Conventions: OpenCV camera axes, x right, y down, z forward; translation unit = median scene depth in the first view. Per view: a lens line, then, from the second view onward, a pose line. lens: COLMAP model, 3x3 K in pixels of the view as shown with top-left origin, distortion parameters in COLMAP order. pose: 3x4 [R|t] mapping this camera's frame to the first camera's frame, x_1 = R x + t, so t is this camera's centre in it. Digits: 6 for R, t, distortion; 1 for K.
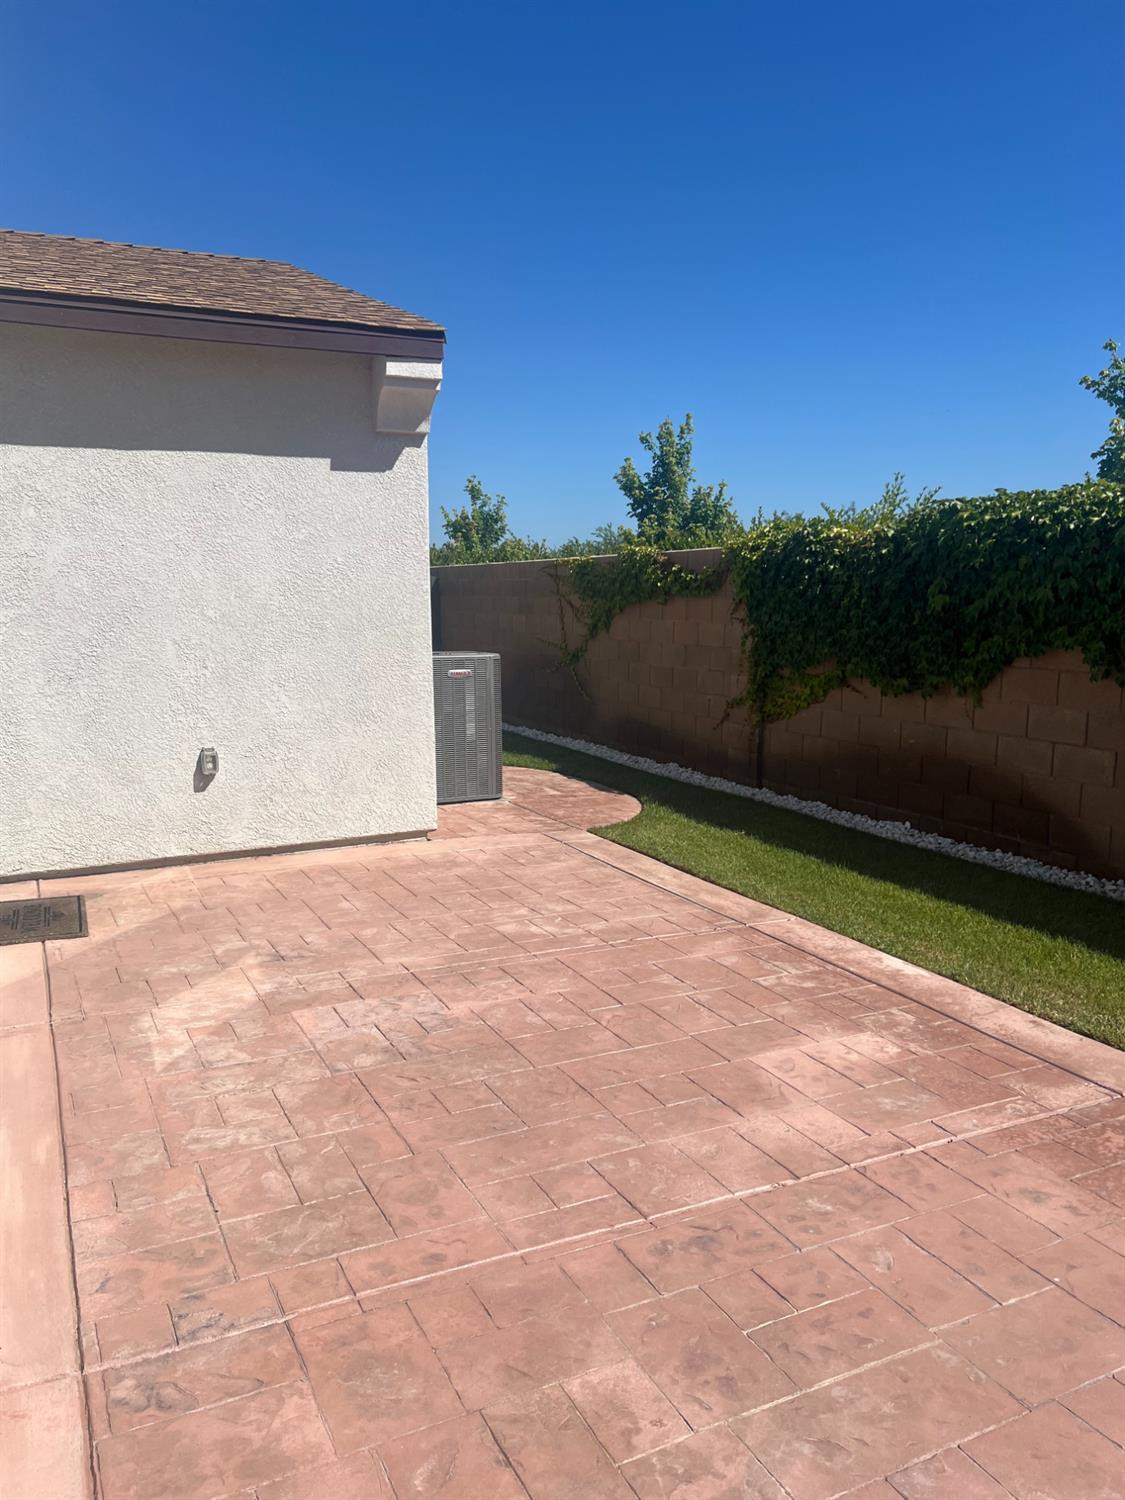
lens RADIAL K [[1130.3, 0, 556.1], [0, 1130.3, 750.1], [0, 0, 1]] dist [0.039265, -0.048324]
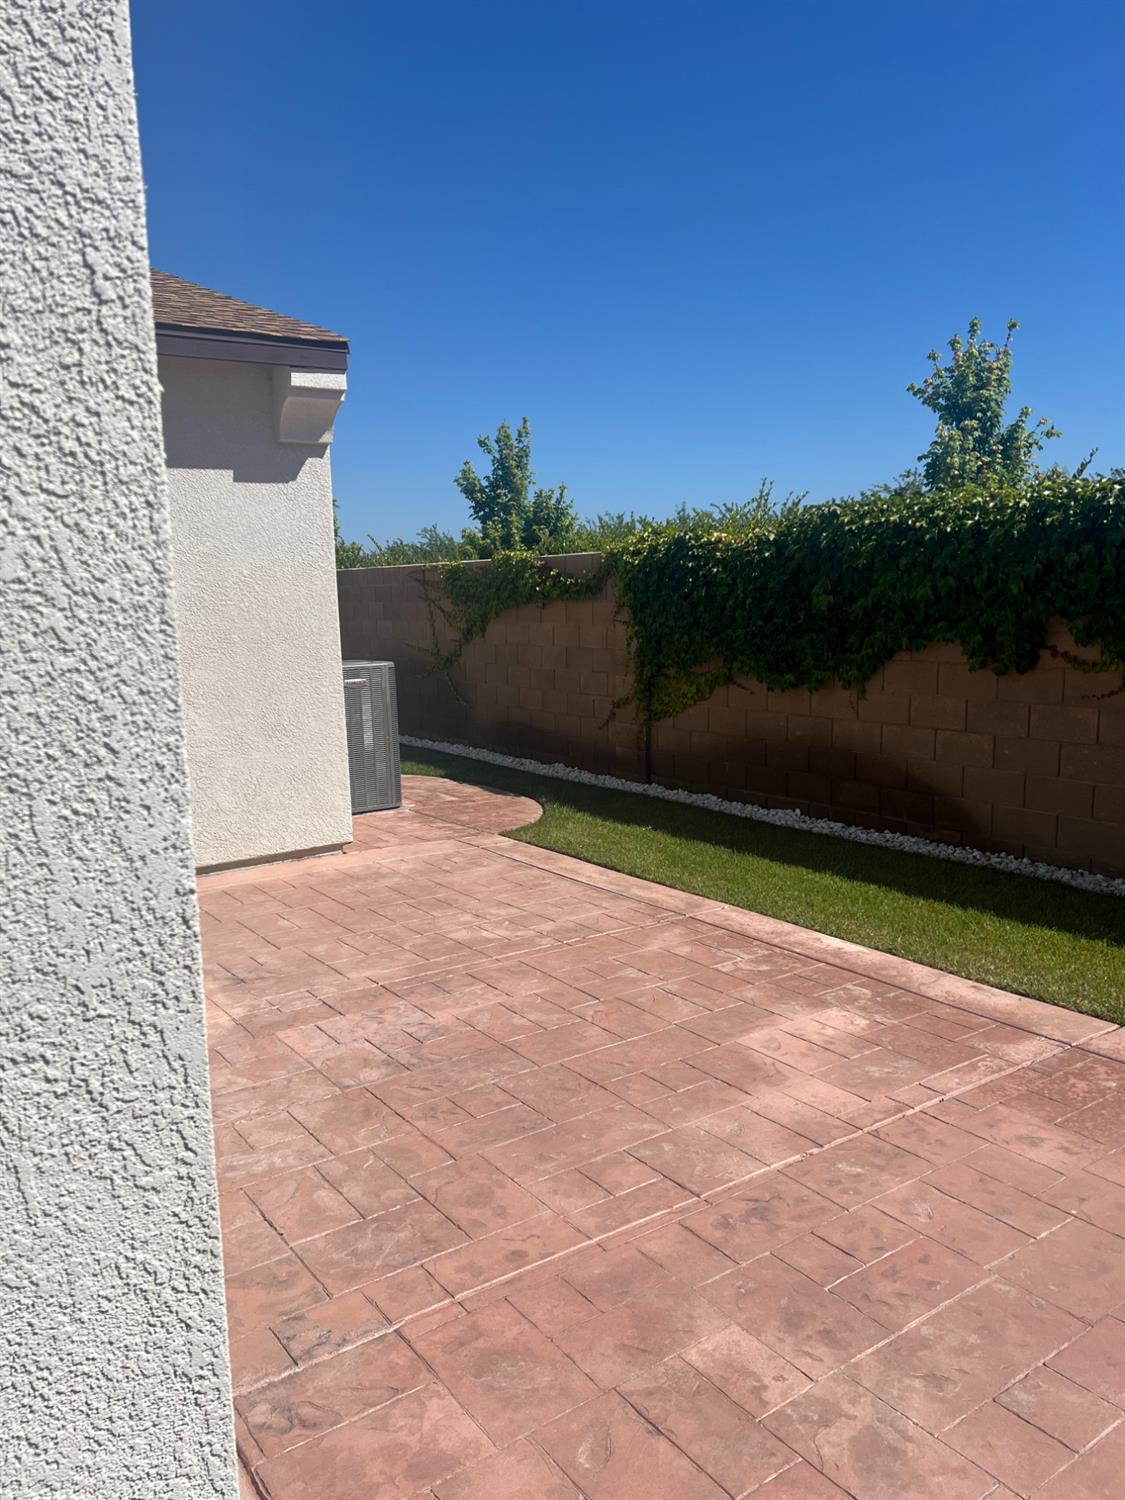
lens RADIAL K [[1130.3, 0, 553.4], [0, 1130.3, 754.2], [0, 0, 1]] dist [0.039265, -0.048324]
pose [[0.987574, -0.044651, 0.150675, -0.122790], [0.044168, 0.999003, 0.006552, -0.008474], [-0.150818, 0.000184, 0.988562, -0.017444]]
